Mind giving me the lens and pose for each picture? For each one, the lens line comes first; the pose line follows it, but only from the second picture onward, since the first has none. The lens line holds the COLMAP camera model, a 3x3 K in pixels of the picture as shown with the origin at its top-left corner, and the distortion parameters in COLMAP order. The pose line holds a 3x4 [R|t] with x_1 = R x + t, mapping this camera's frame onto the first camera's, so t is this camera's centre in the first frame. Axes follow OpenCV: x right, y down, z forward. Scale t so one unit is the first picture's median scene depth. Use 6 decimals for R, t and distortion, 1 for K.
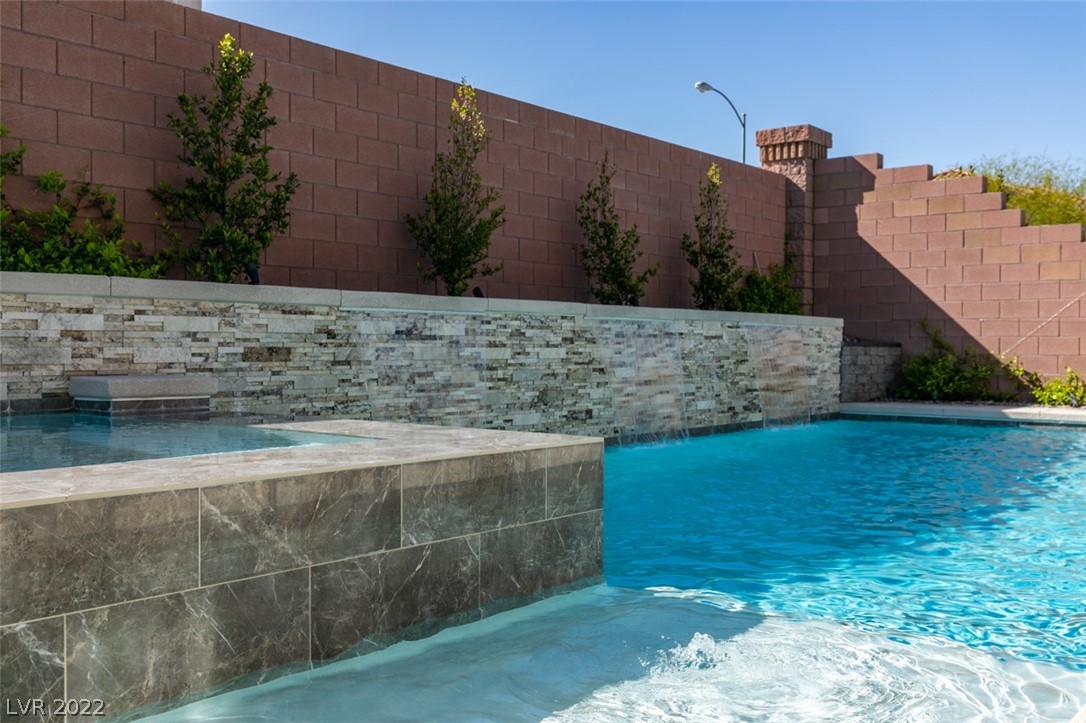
lens RADIAL K [[1060.2, 0, 543.8], [0, 1060.2, 359.1], [0, 0, 1]] dist [0.012044, 0.000000]
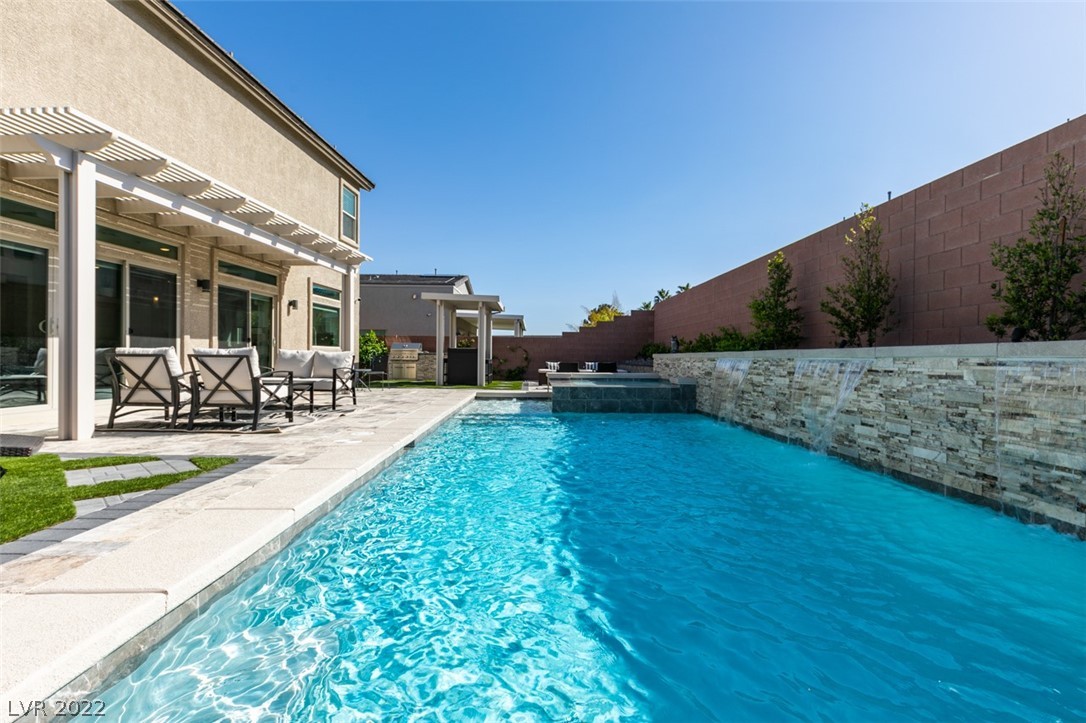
lens RADIAL K [[496.4, 0, 534.1], [0, 496.4, 360.0], [0, 0, 1]] dist [0.002574, -0.000283]
pose [[-0.770187, -0.009960, -0.637741, 0.641017], [-0.022286, 0.999688, 0.011301, -0.030390], [0.637429, 0.022916, -0.770168, 1.073828]]
